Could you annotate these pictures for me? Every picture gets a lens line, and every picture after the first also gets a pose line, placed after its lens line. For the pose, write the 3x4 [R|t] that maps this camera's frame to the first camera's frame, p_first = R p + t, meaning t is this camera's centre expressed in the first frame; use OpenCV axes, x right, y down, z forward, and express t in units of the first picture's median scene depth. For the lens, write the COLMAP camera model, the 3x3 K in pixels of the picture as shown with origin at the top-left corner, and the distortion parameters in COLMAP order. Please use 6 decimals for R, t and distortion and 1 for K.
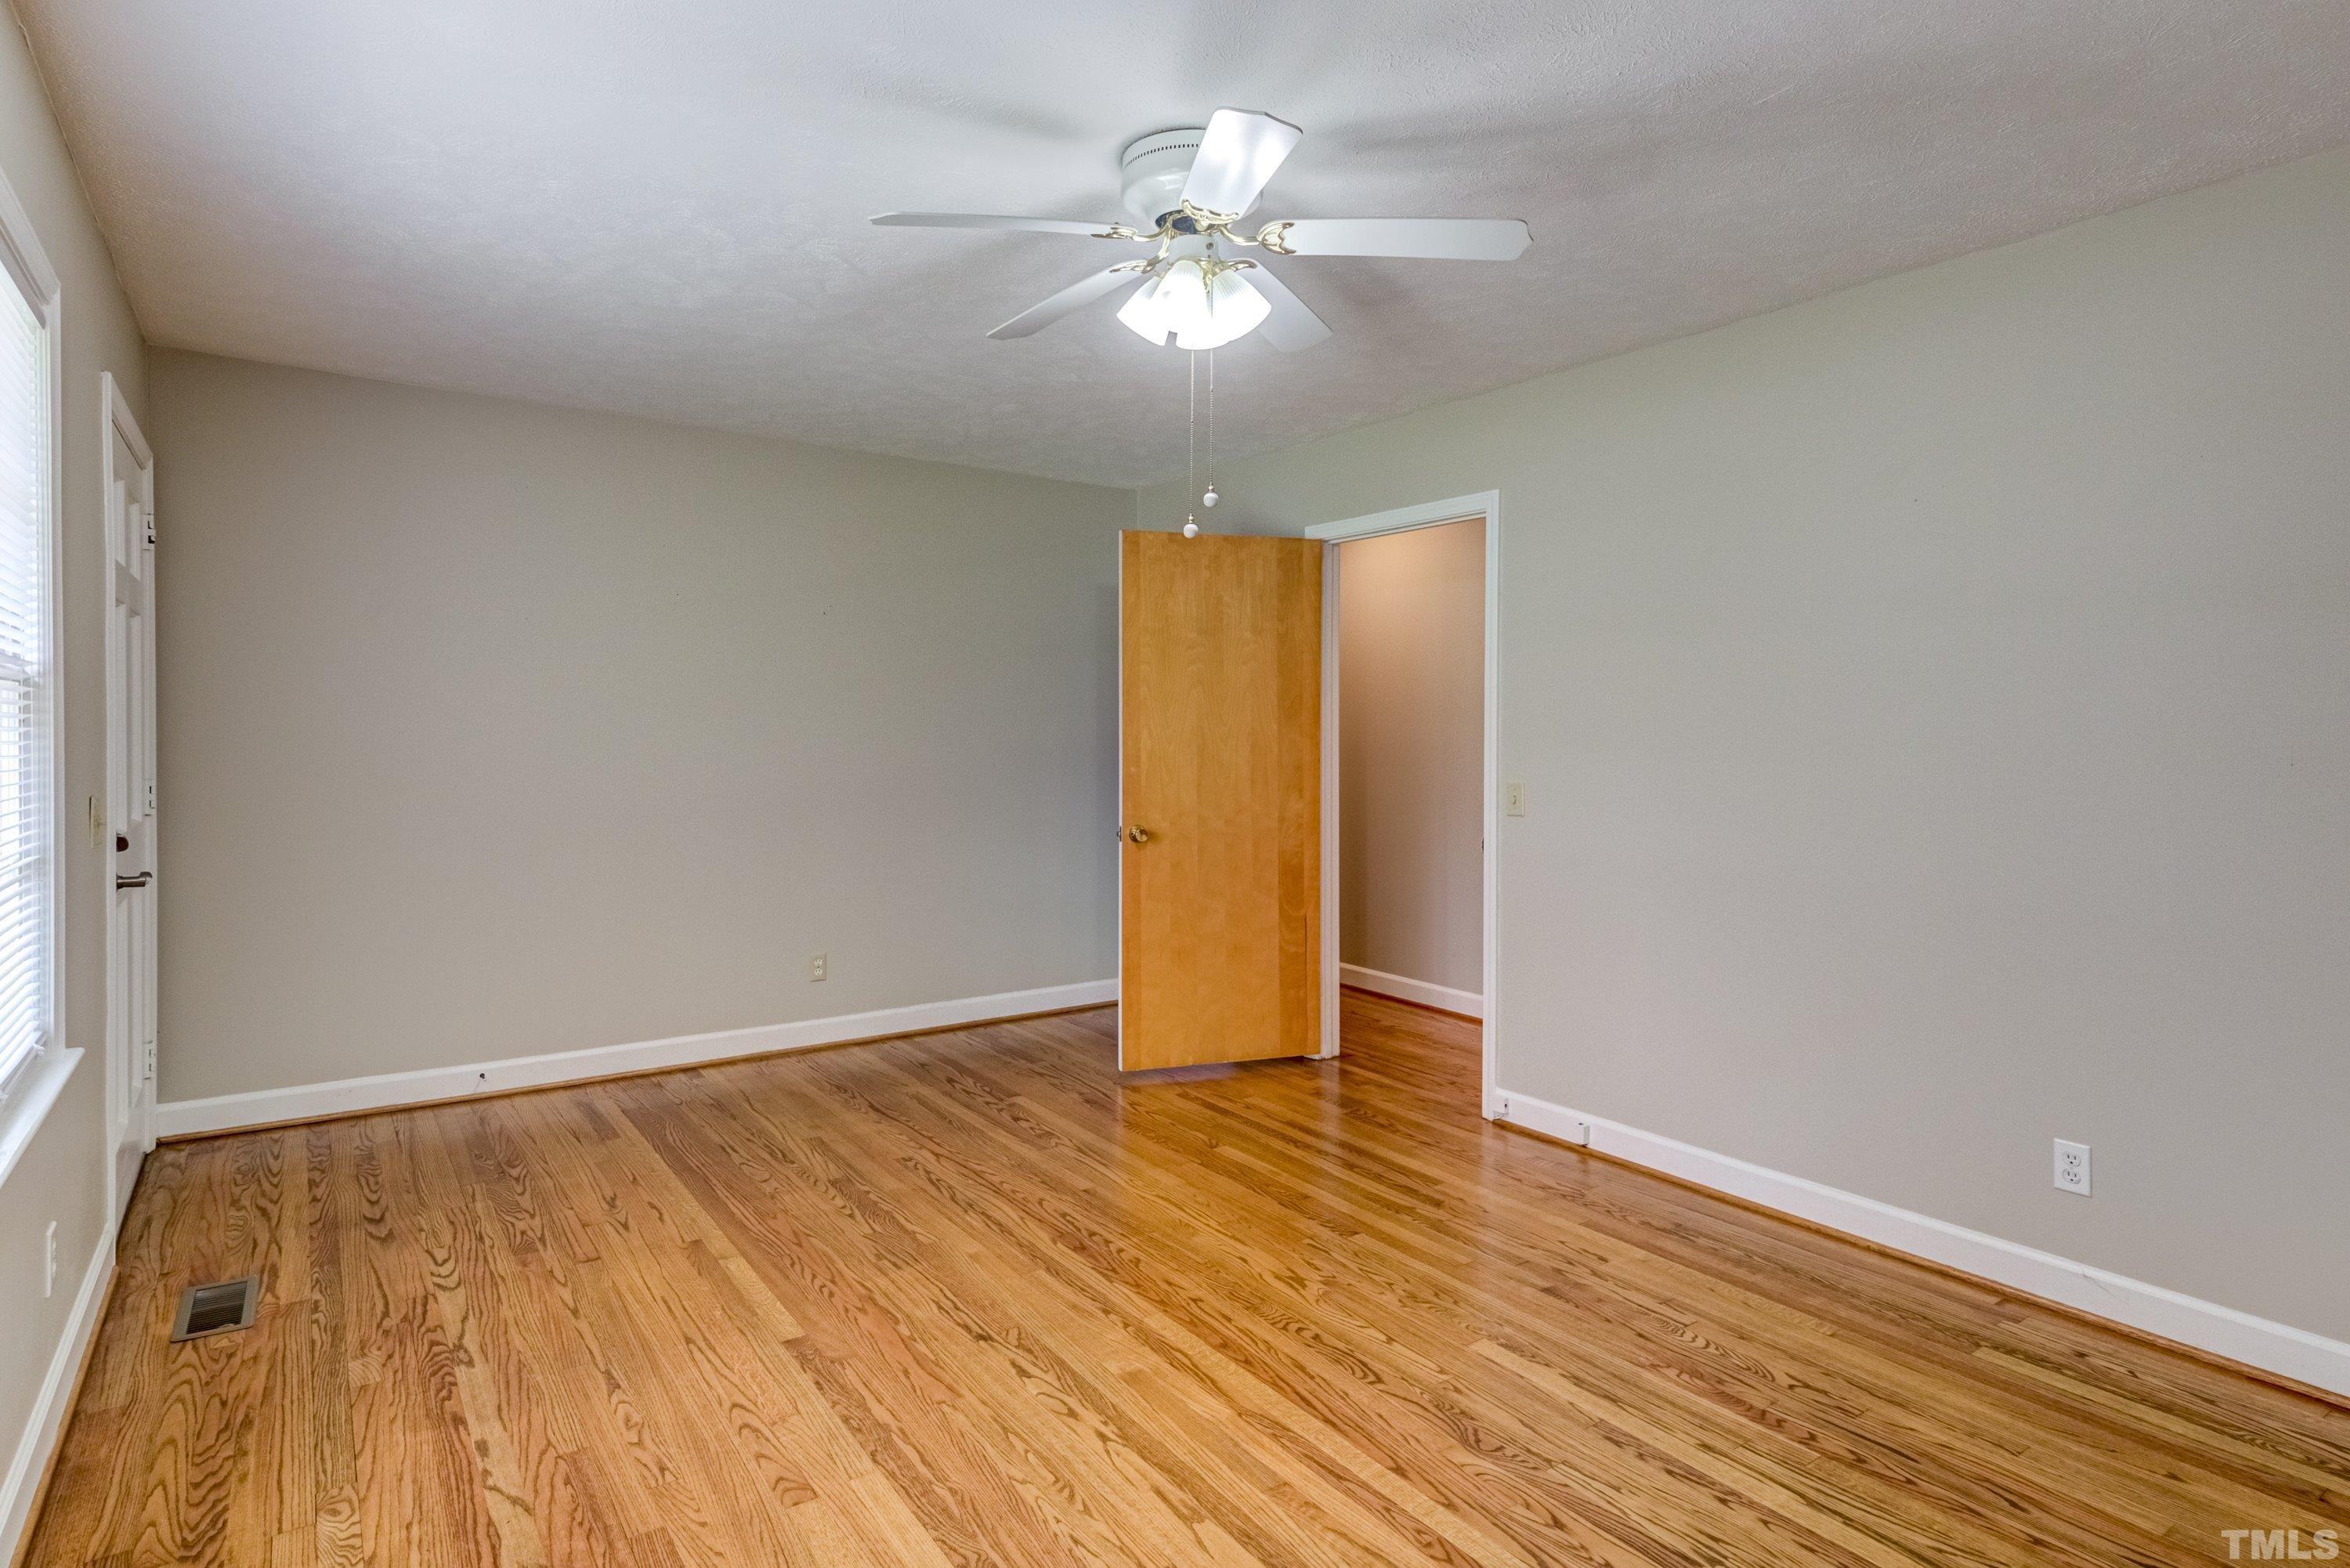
lens RADIAL K [[1244.1, 0, 1171.2], [0, 1244.1, 739.4], [0, 0, 1]] dist [0.030994, -0.000871]
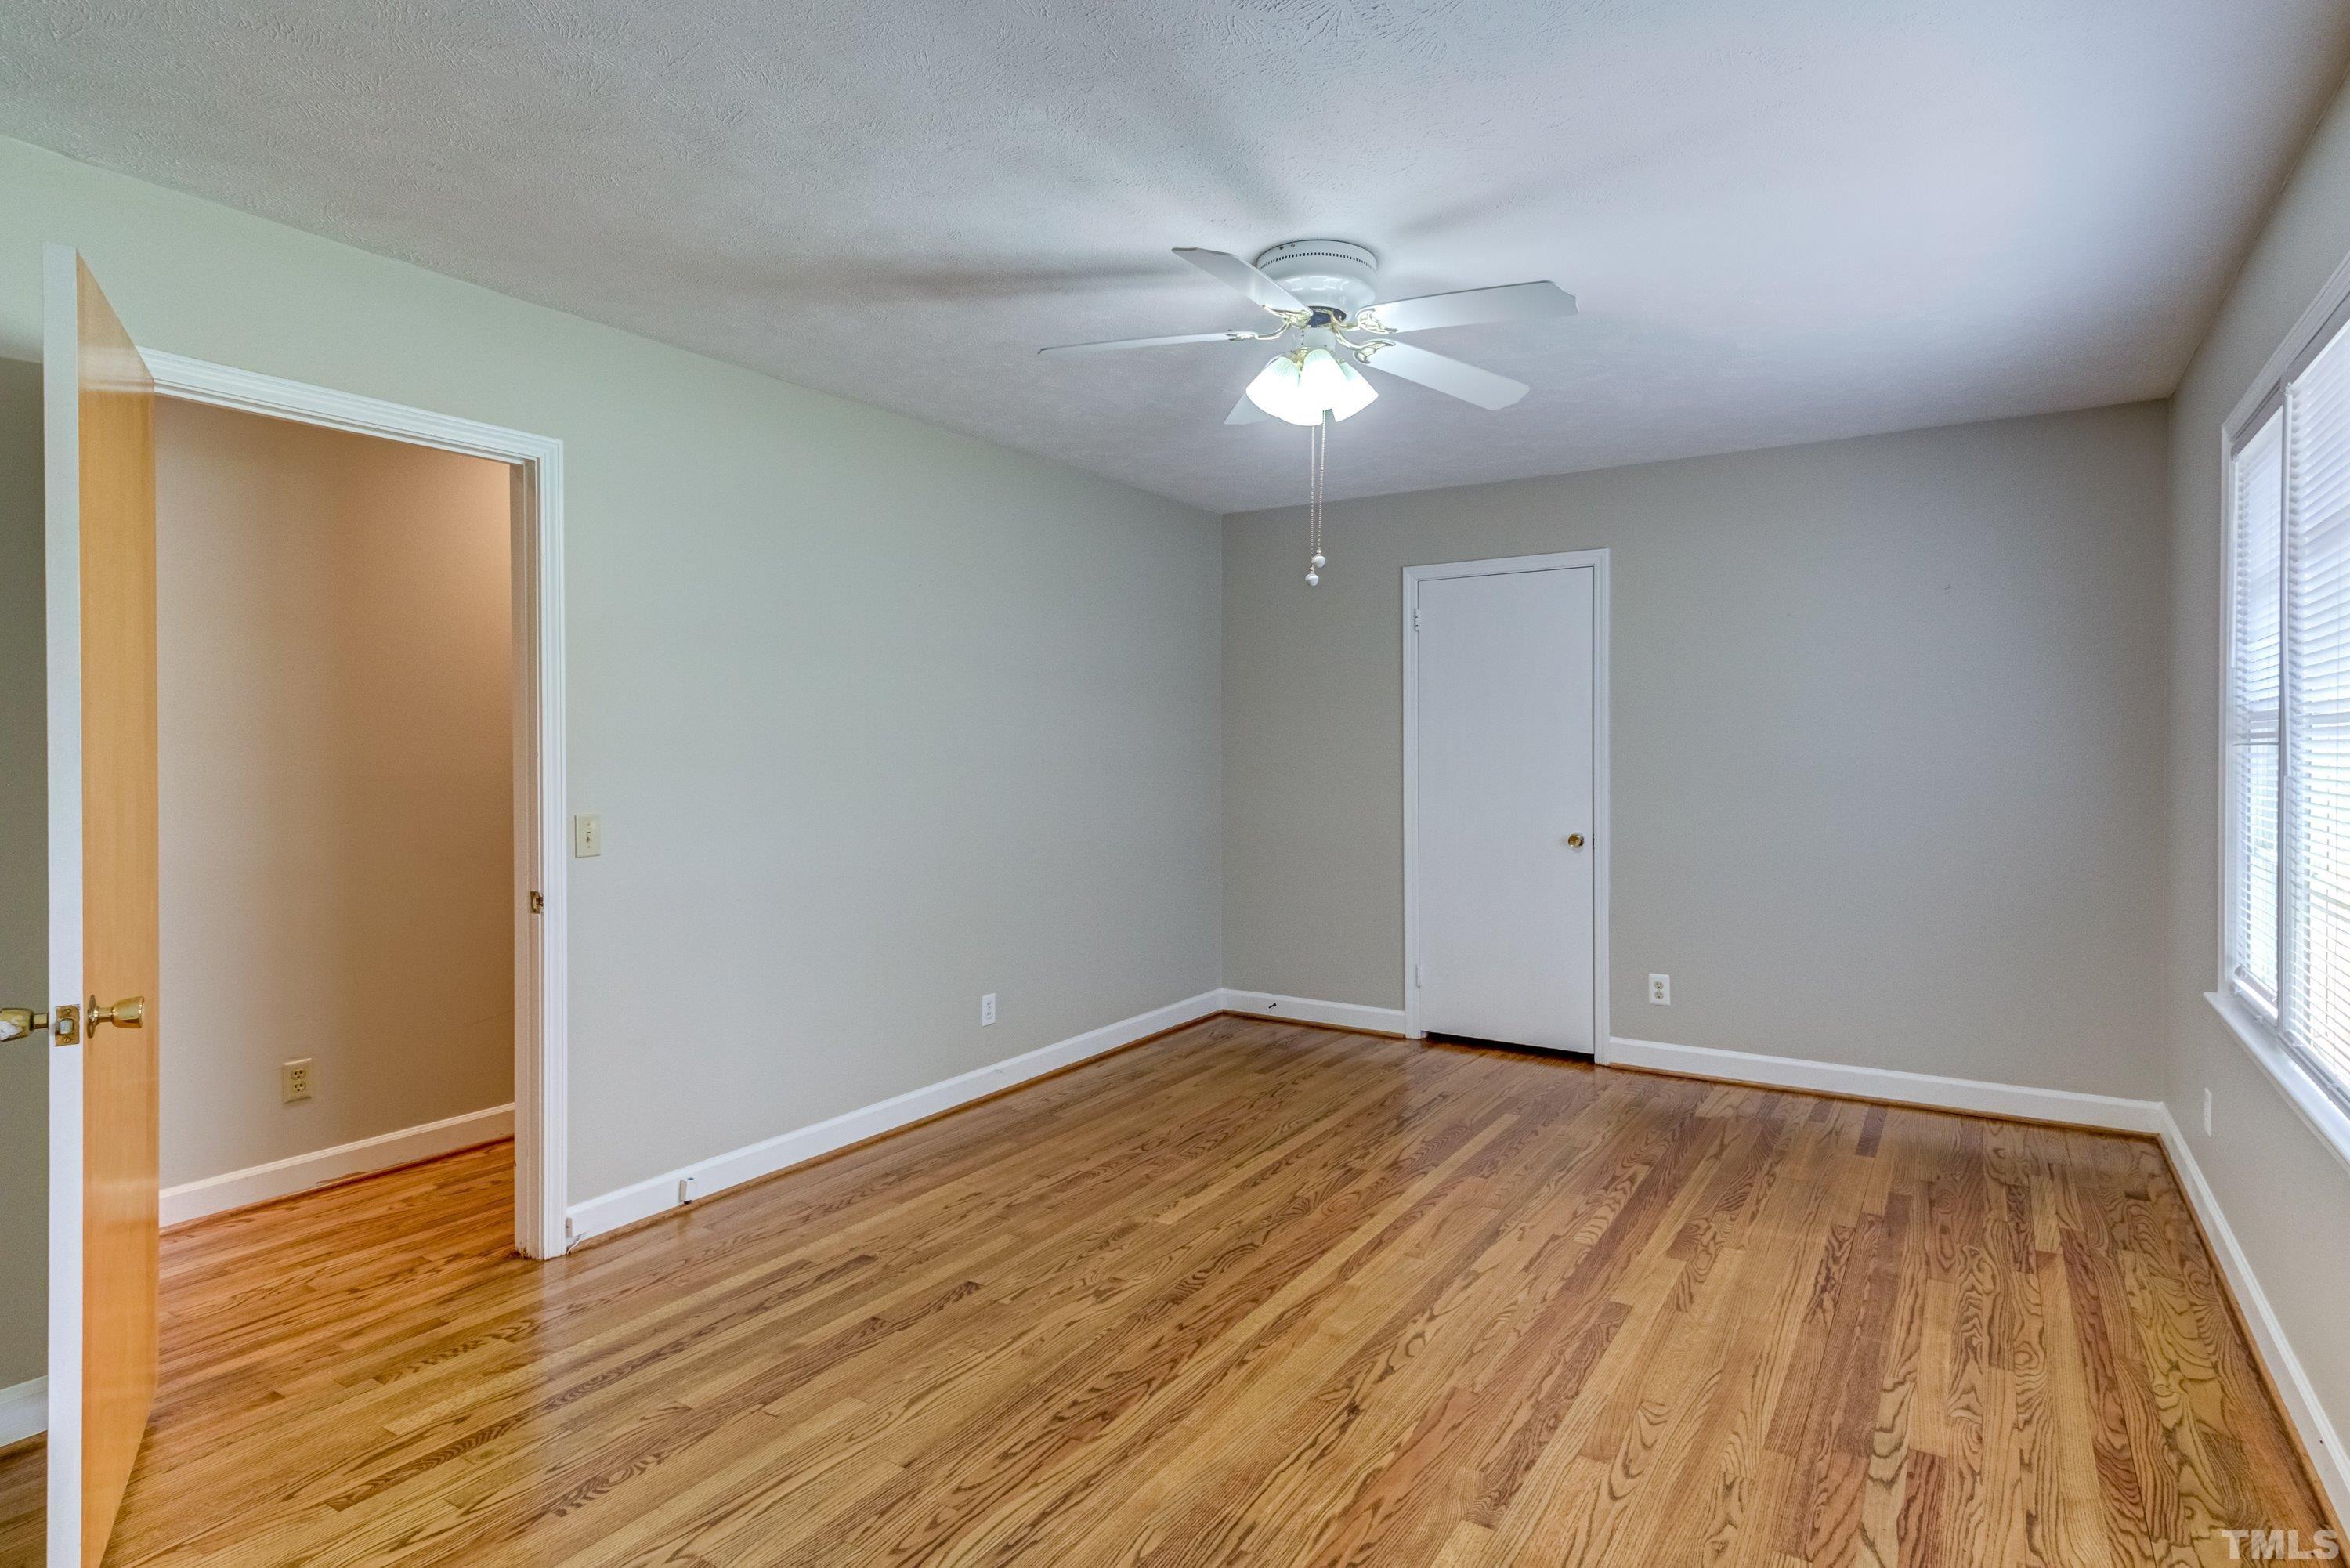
lens RADIAL K [[1246.1, 0, 1203.4], [0, 1246.1, 749.6], [0, 0, 1]] dist [0.033218, -0.000850]
pose [[-0.391413, -0.008322, 0.920177, -0.957836], [0.005715, 0.999918, 0.011475, -0.021973], [-0.920197, 0.009750, -0.391333, 1.460293]]
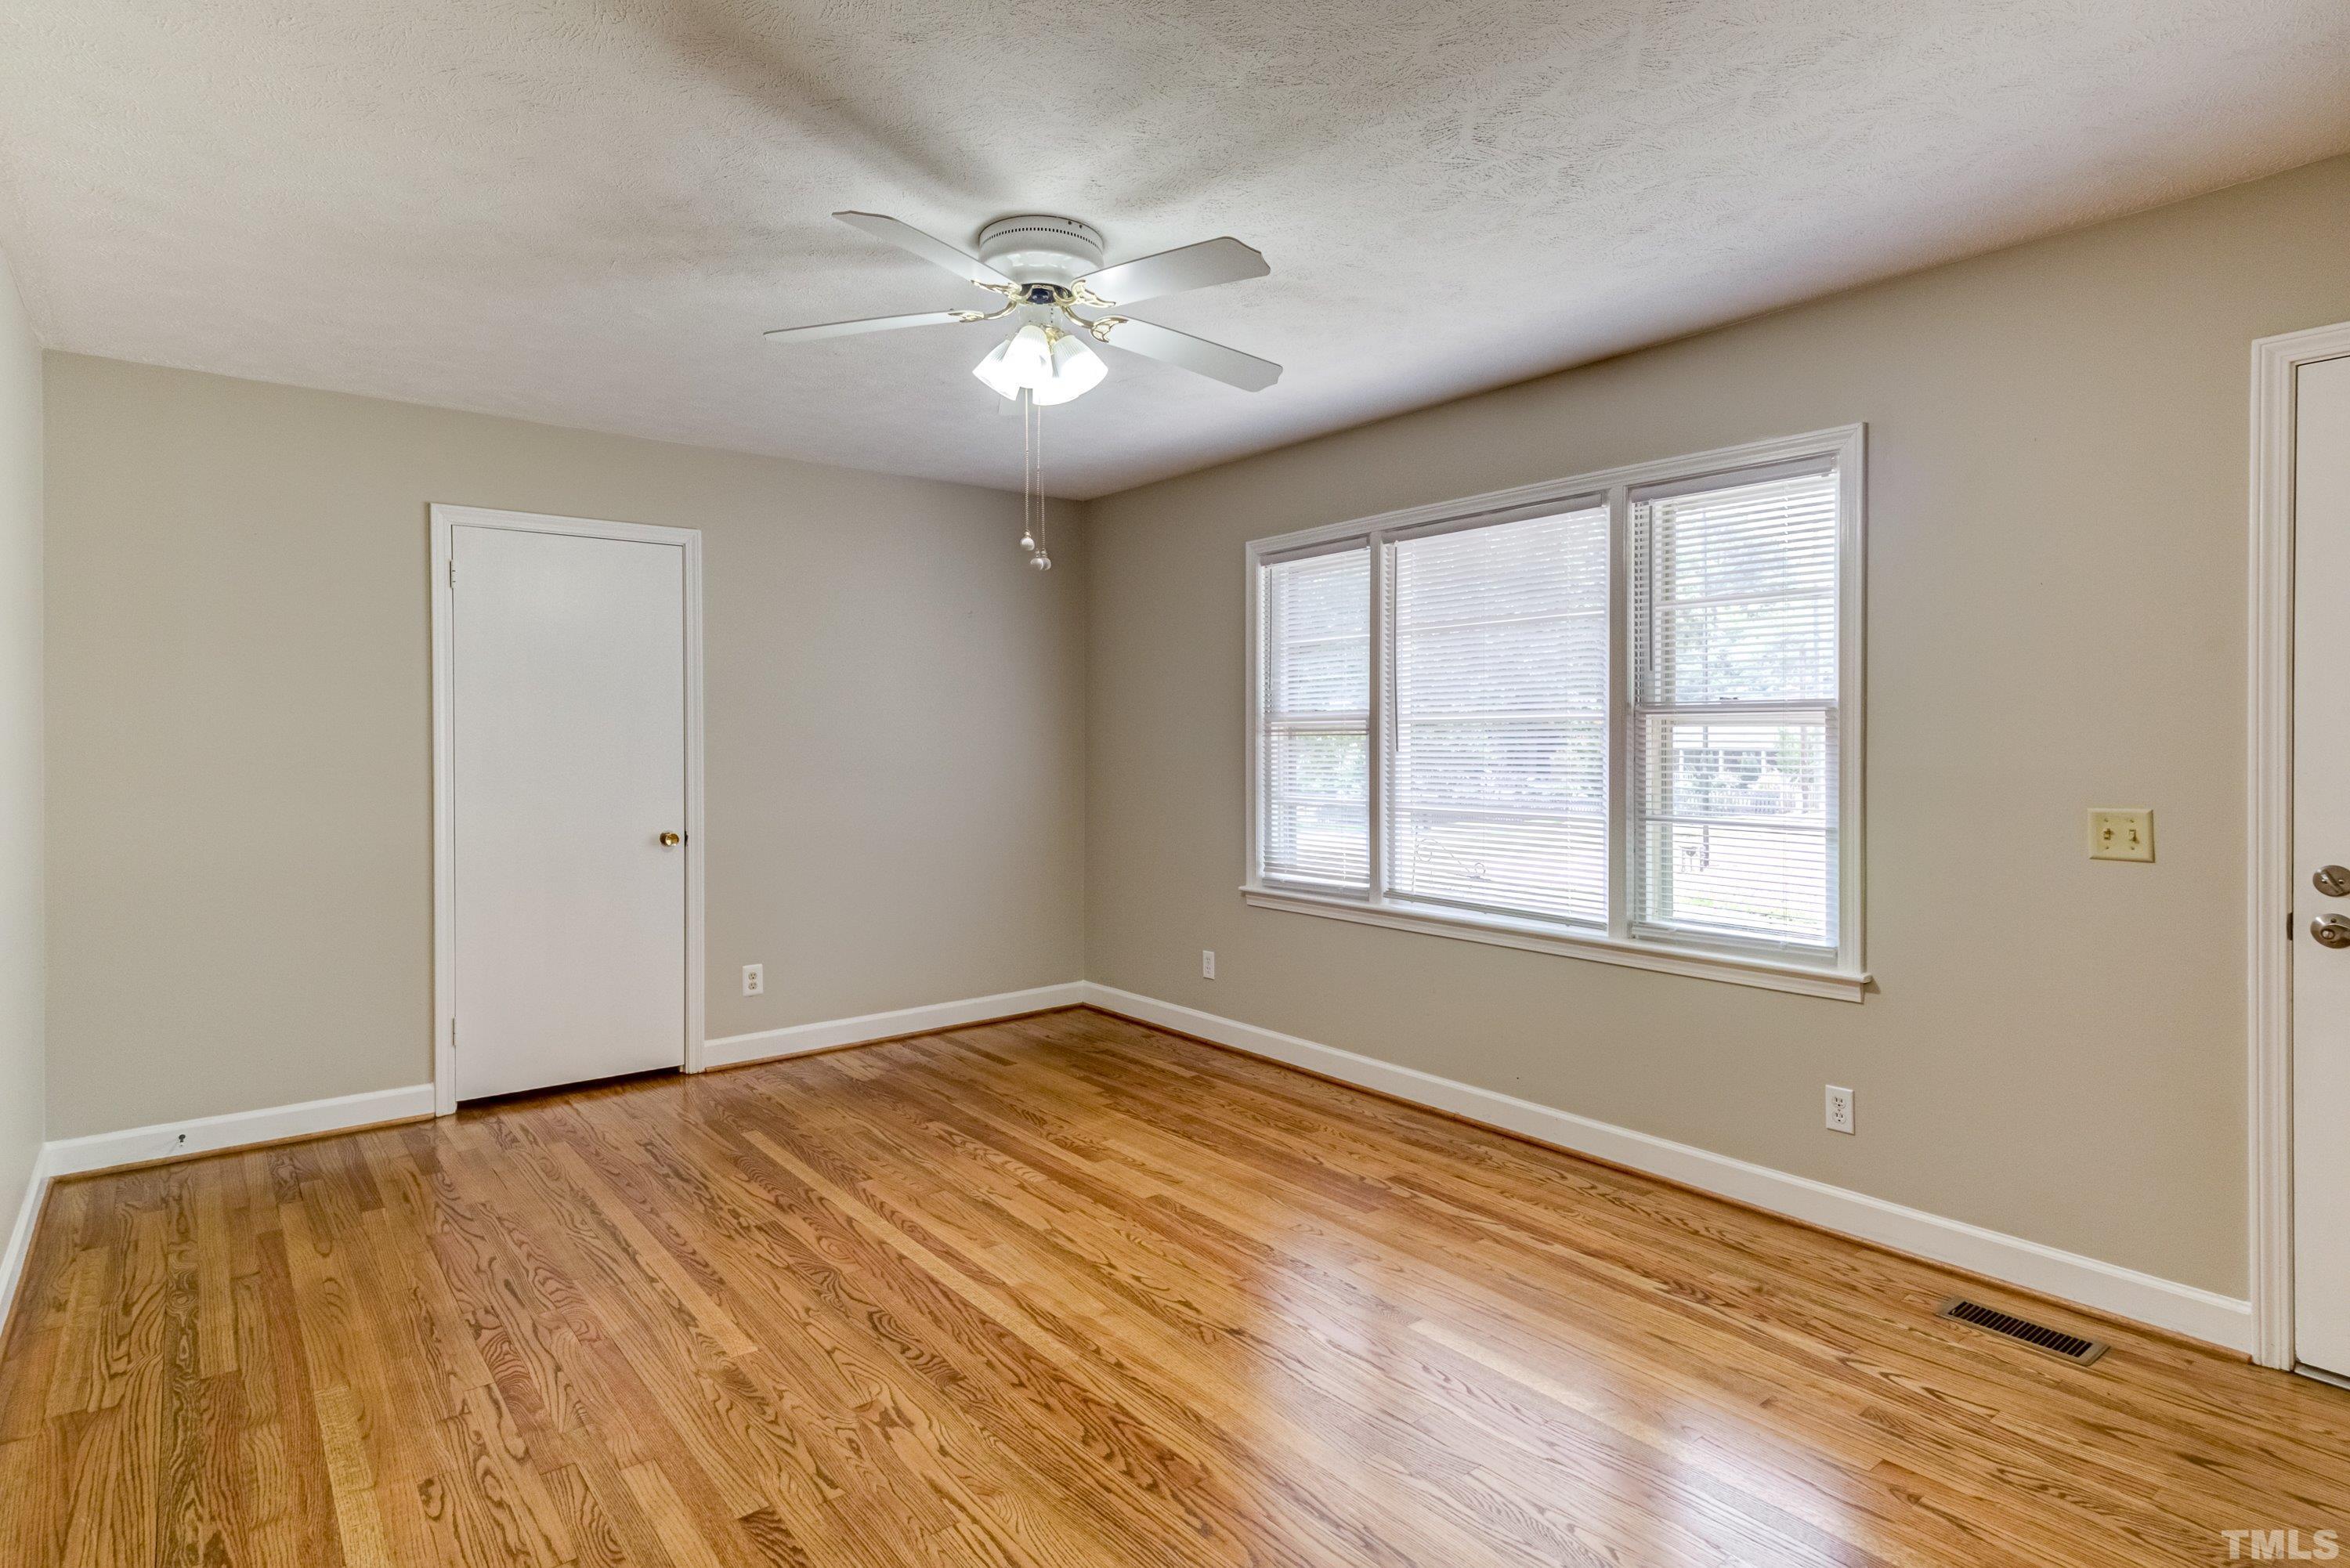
lens RADIAL K [[1246.1, 0, 1203.4], [0, 1246.1, 749.6], [0, 0, 1]] dist [0.033218, -0.000850]
pose [[-0.997627, -0.002413, -0.068801, -0.051150], [-0.003591, 0.999849, 0.017006, -0.018416], [0.068750, 0.017213, -0.997485, 2.016386]]
